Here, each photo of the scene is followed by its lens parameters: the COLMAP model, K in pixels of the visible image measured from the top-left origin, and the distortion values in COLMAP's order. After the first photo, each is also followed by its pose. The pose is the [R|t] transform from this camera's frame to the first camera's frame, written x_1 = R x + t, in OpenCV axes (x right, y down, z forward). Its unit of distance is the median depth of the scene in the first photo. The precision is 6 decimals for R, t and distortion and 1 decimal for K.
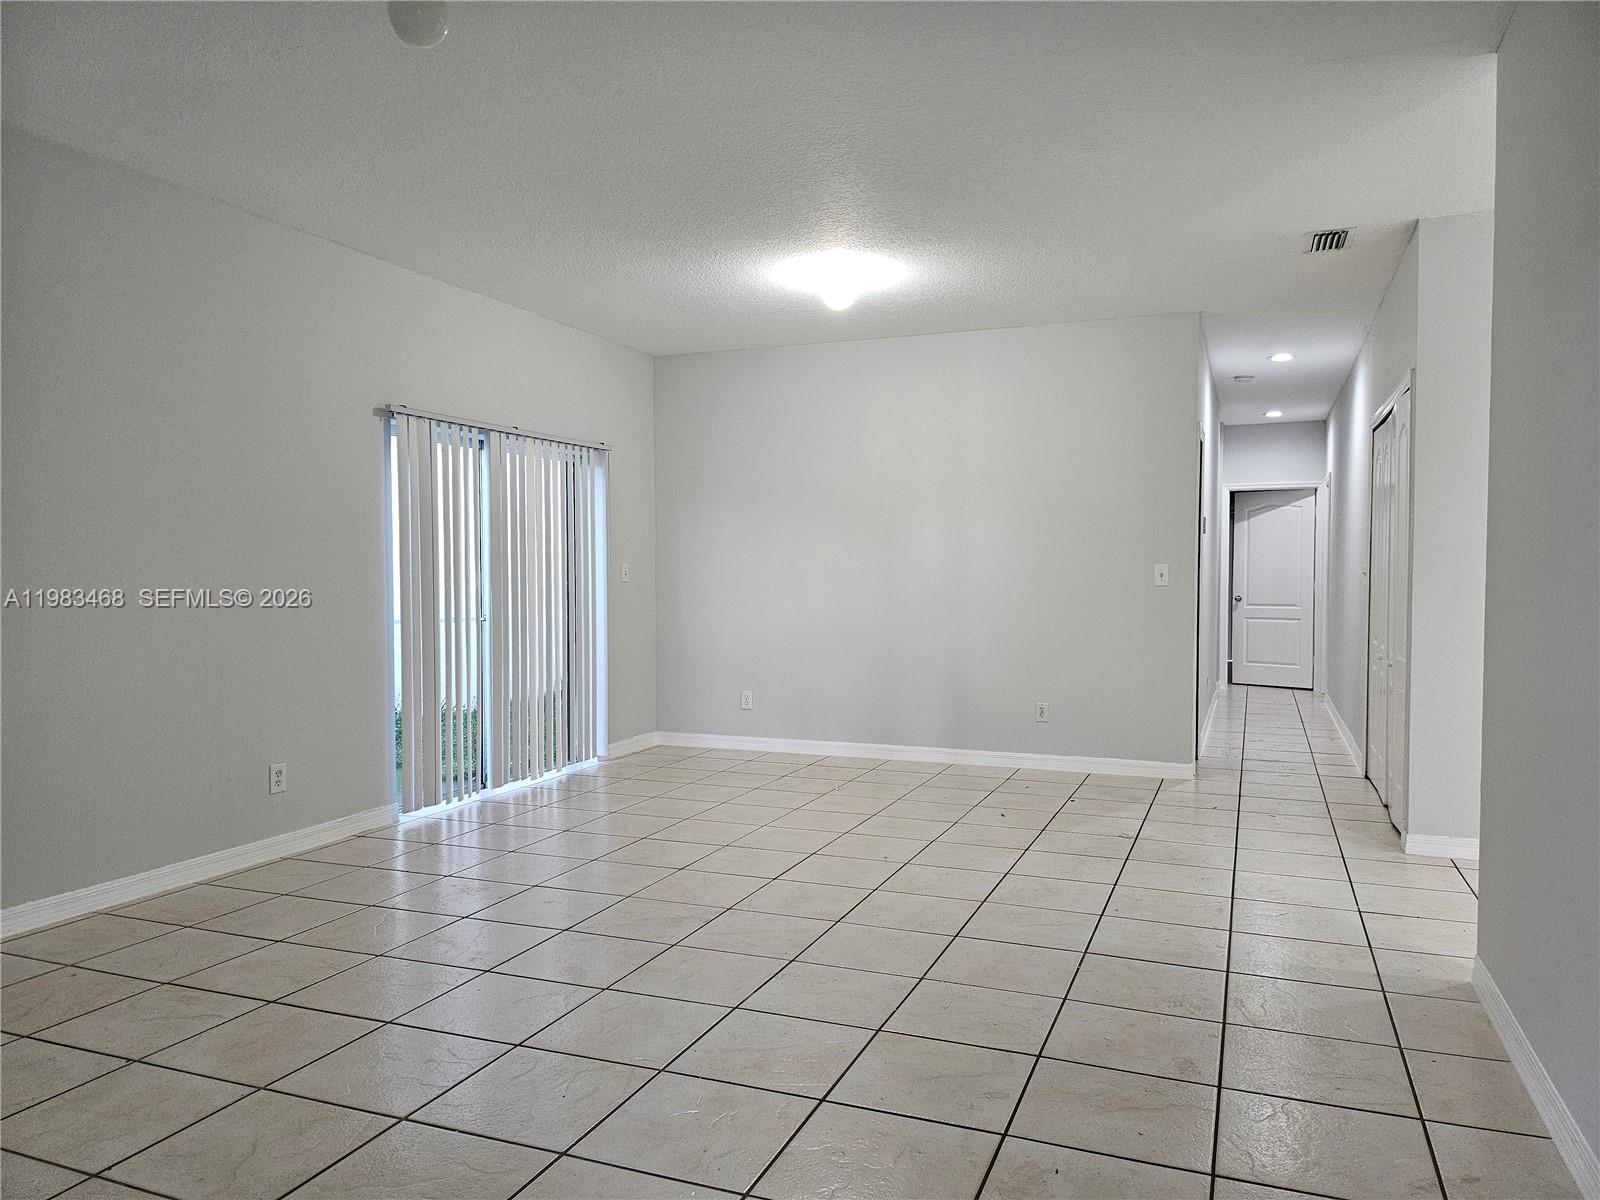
lens RADIAL K [[1132.4, 0, 793.5], [0, 1132.4, 601.0], [0, 0, 1]] dist [0.030297, -0.025139]
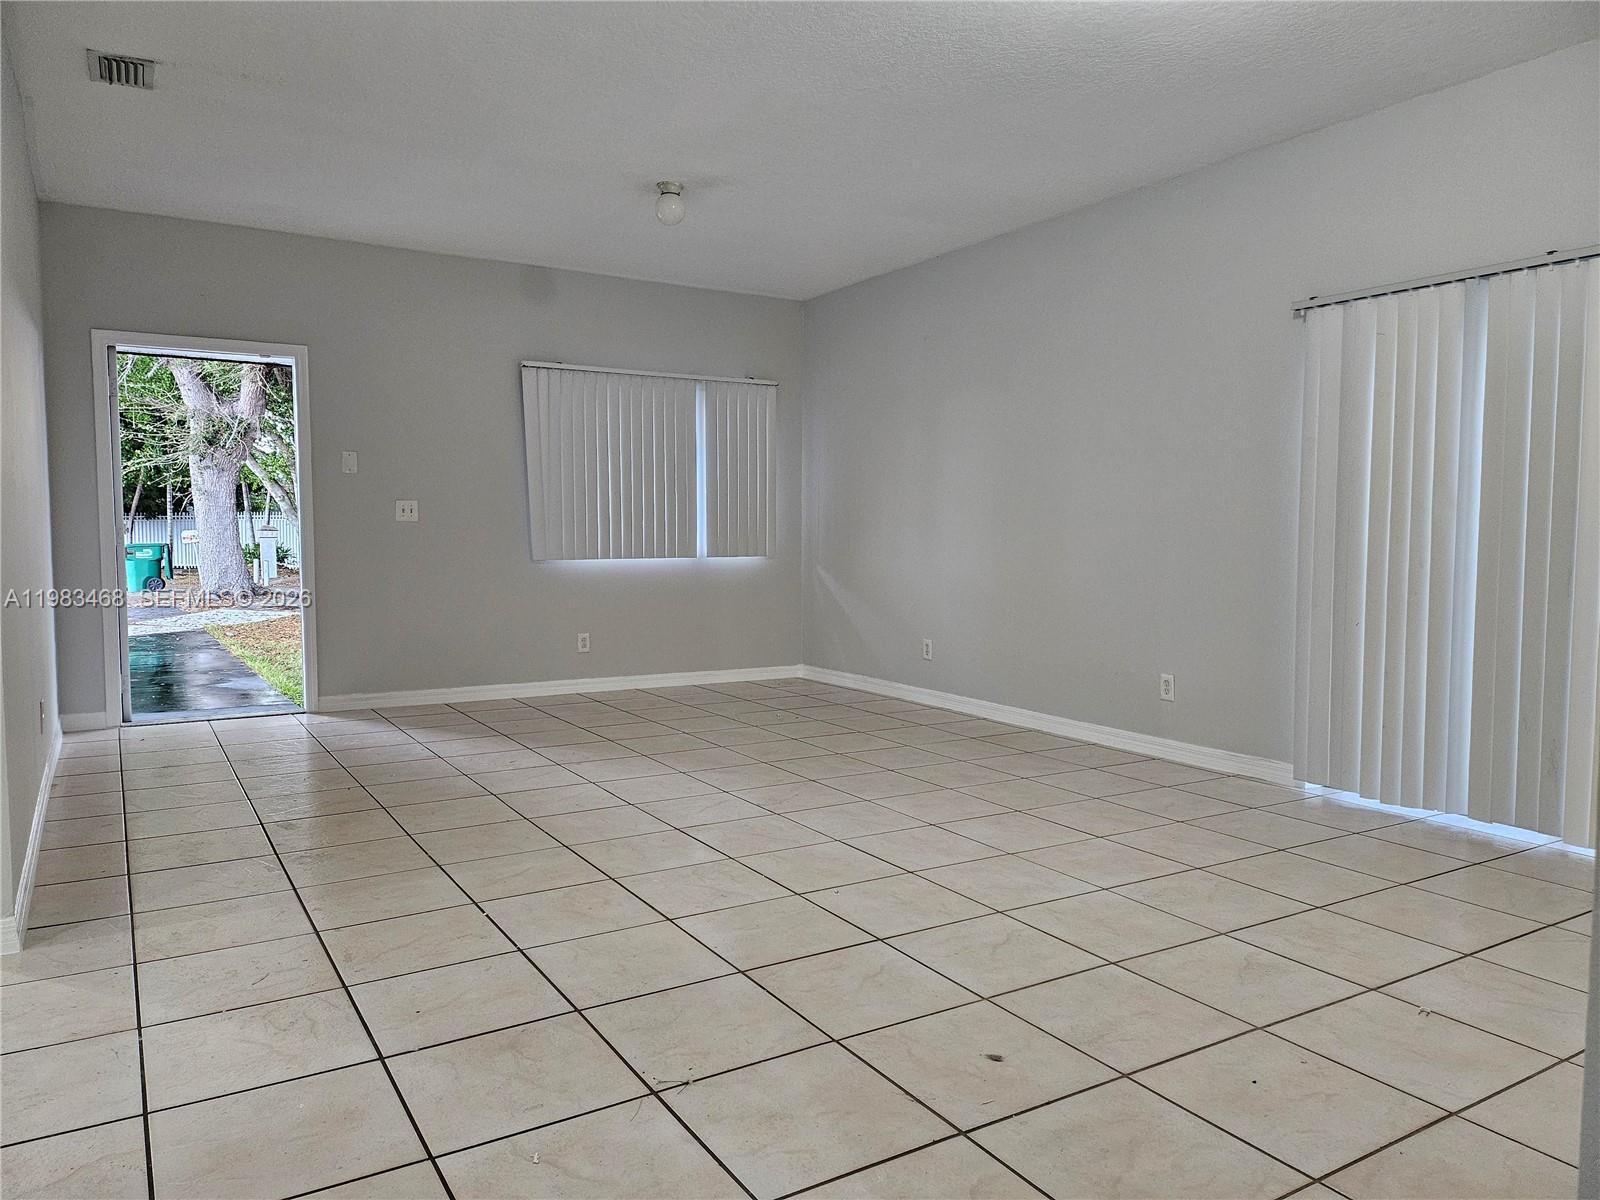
lens RADIAL K [[1132.4, 0, 794.3], [0, 1132.4, 604.3], [0, 0, 1]] dist [0.030297, -0.025139]
pose [[-0.602718, 0.053886, -0.796133, 0.676945], [-0.022242, 0.996195, 0.084266, -0.009922], [0.797644, 0.068496, -0.599226, 1.453906]]
